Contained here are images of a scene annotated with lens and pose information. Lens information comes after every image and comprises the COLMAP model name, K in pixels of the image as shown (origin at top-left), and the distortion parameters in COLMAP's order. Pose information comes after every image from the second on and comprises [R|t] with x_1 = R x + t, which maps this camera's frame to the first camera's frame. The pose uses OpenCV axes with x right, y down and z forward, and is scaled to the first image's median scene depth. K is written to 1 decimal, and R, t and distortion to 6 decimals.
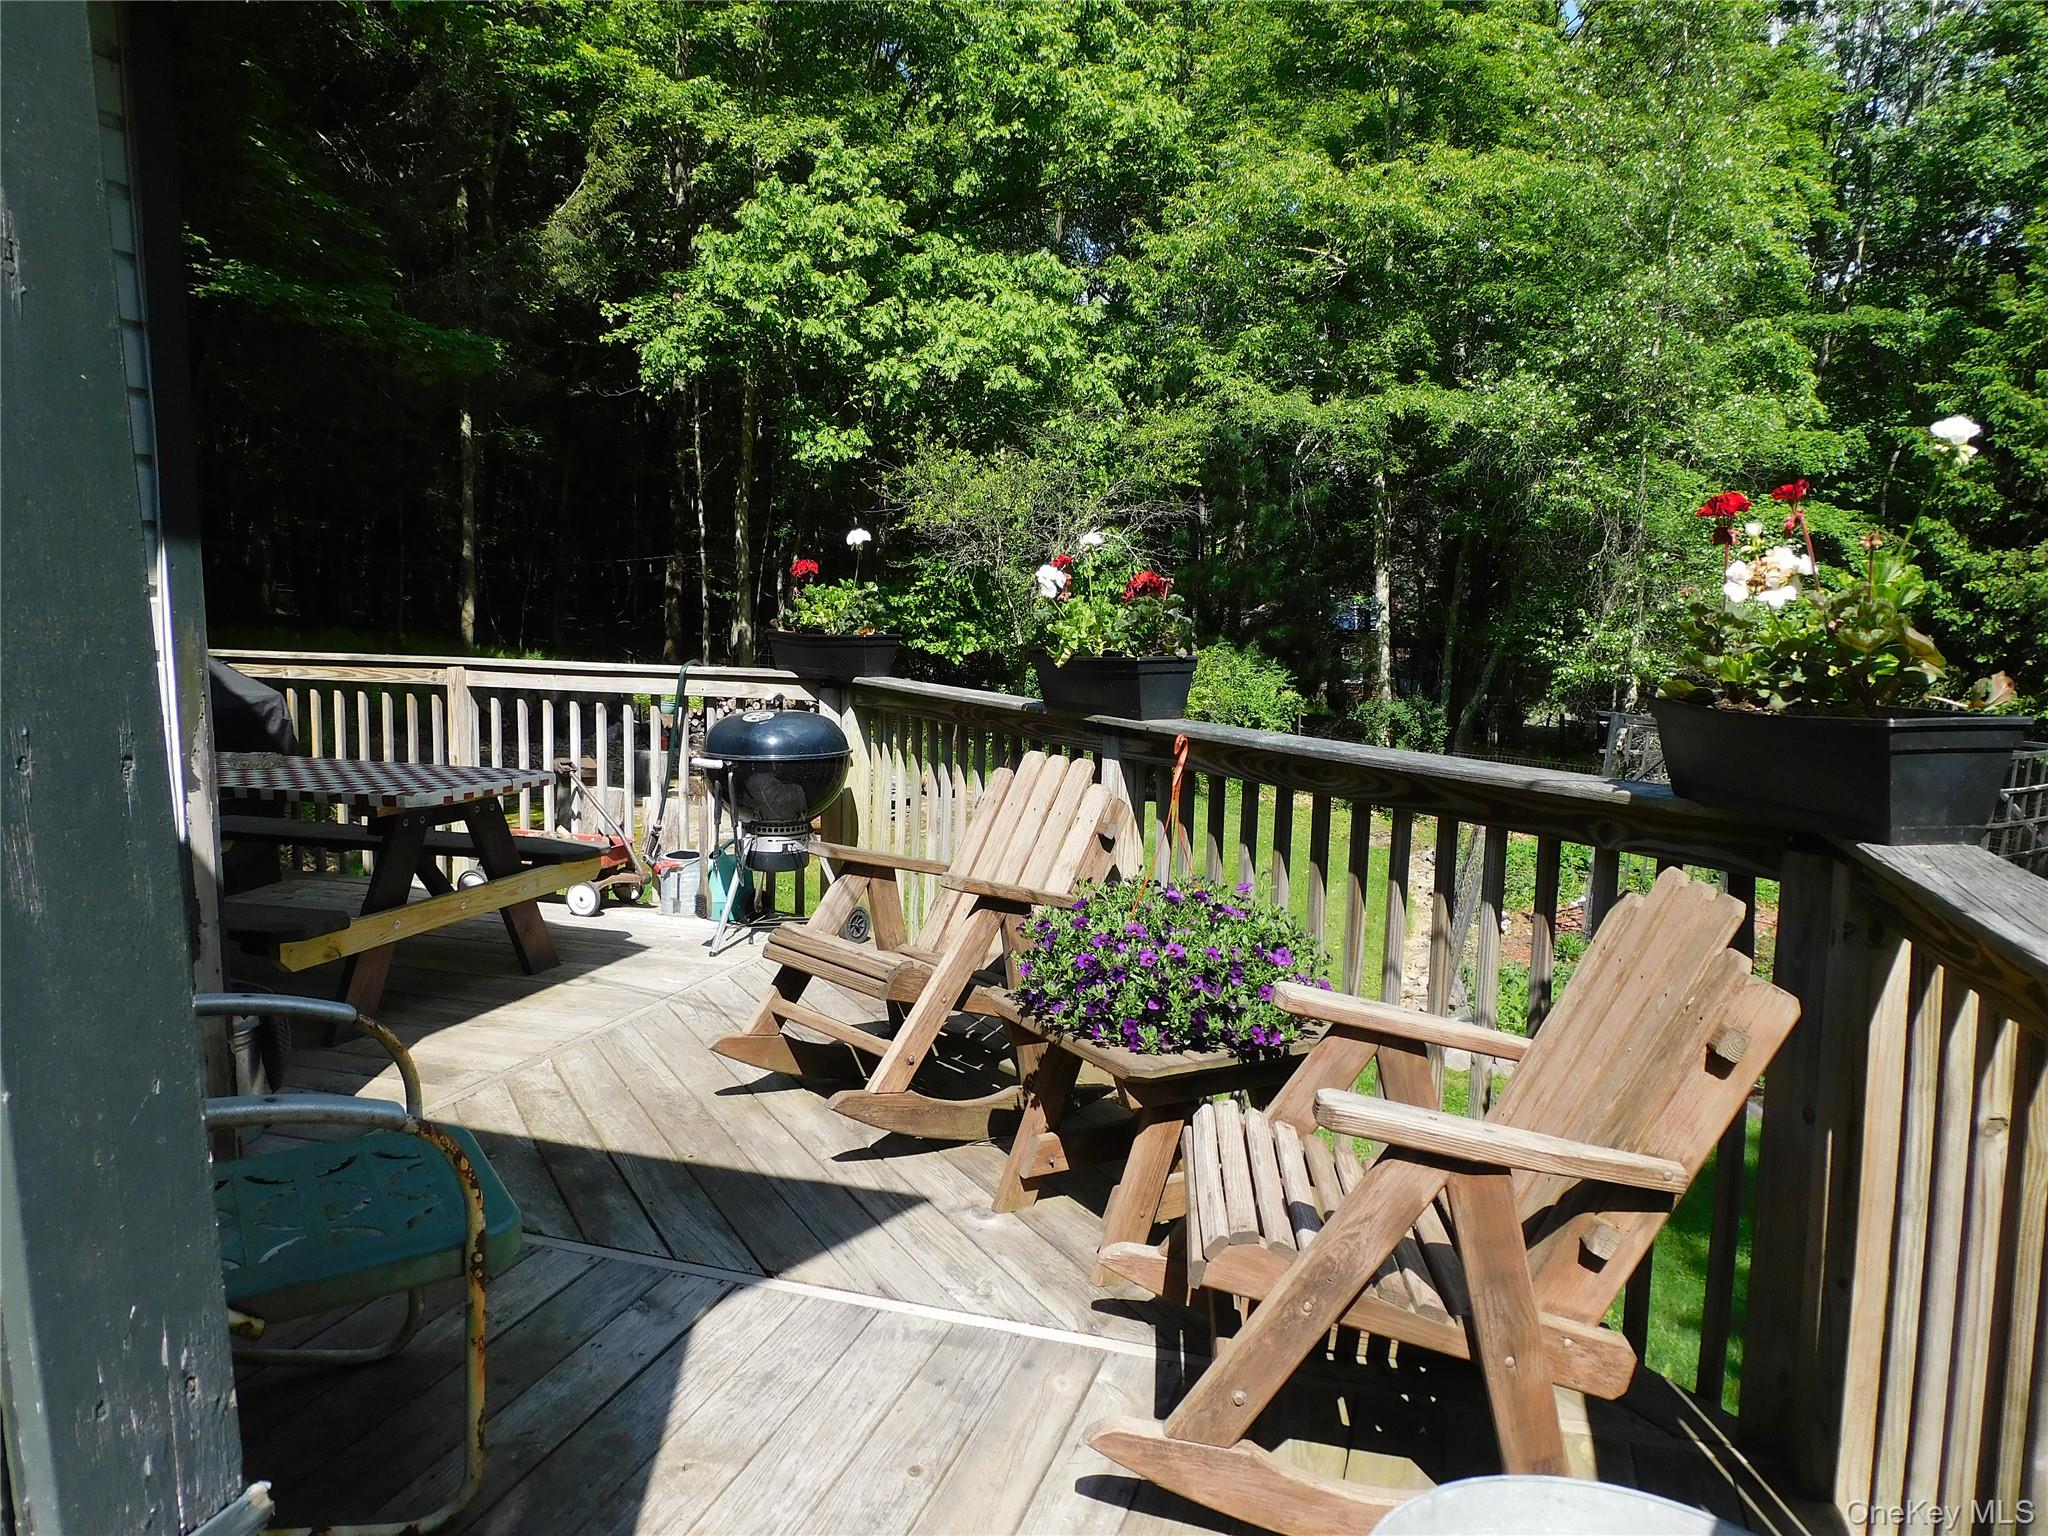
lens RADIAL K [[1530.5, 0, 1025.0], [0, 1530.5, 787.0], [0, 0, 1]] dist [0.008954, -0.018469]
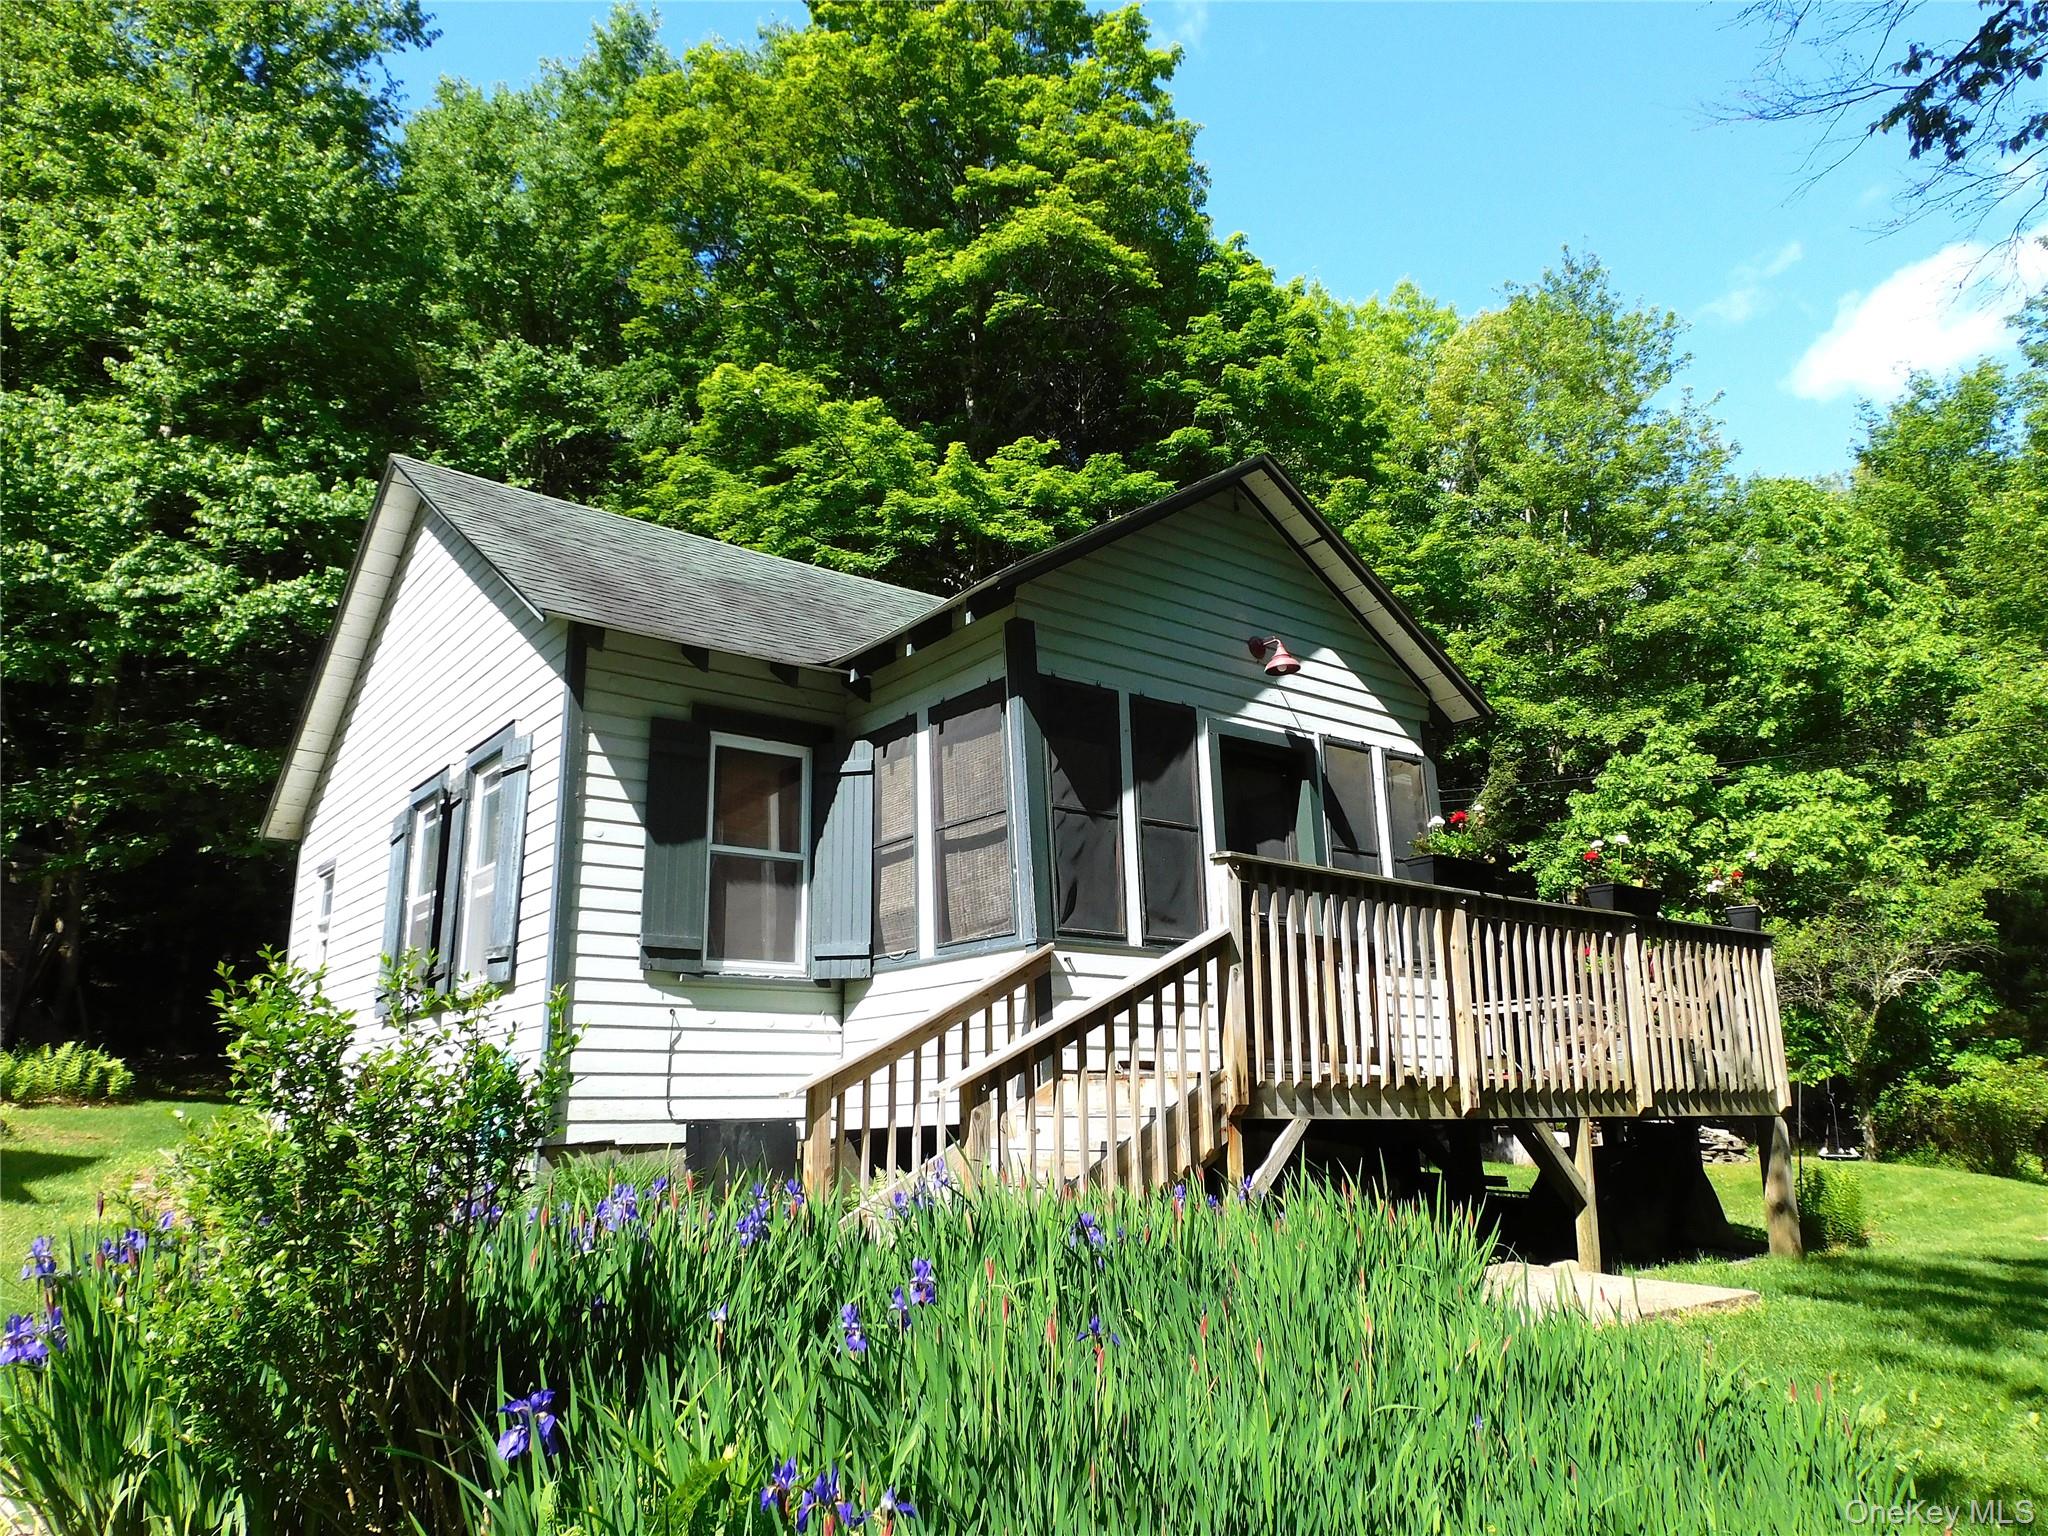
lens RADIAL K [[1530.5, 0, 1018.0], [0, 1530.5, 771.9], [0, 0, 1]] dist [0.008954, -0.018469]
pose [[0.835988, -0.156672, -0.525907, 0.124911], [-0.031446, 0.943124, -0.330951, 0.126061], [0.547846, 0.293209, 0.783514, -0.466473]]
